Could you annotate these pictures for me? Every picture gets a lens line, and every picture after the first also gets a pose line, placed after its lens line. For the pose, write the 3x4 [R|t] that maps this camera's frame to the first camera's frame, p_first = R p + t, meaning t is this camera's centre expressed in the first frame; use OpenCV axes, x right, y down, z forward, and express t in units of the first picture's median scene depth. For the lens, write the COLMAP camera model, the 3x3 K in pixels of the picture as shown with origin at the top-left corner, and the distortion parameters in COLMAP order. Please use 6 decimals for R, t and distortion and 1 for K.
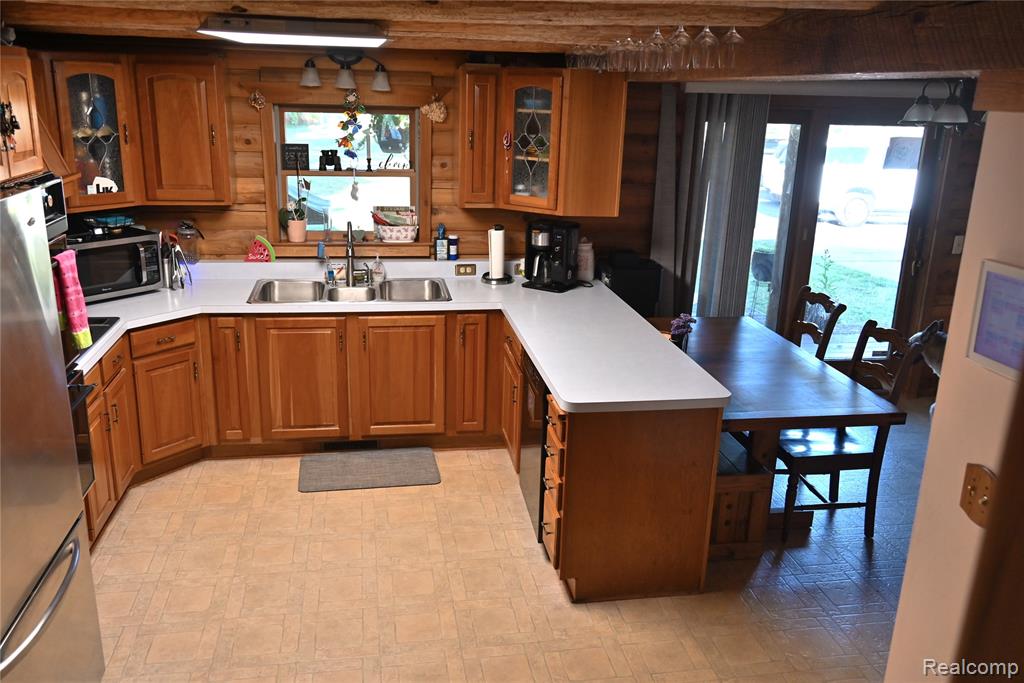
lens RADIAL K [[856.4, 0, 512.6], [0, 856.4, 341.7], [0, 0, 1]] dist [0.004274, 0.002397]
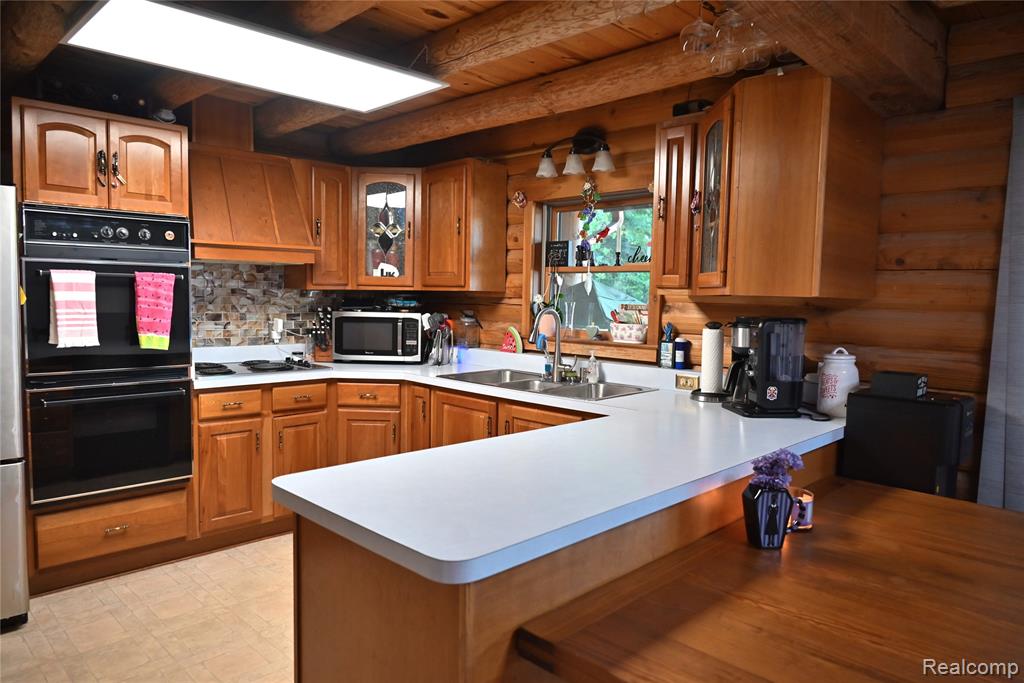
lens RADIAL K [[682.0, 0, 510.8], [0, 682.0, 341.4], [0, 0, 1]] dist [-0.002322, -0.000384]
pose [[0.575682, 0.036067, -0.816878, 0.366642], [-0.239568, 0.962626, -0.126330, -0.002846], [0.781791, 0.268424, 0.562807, 0.529351]]
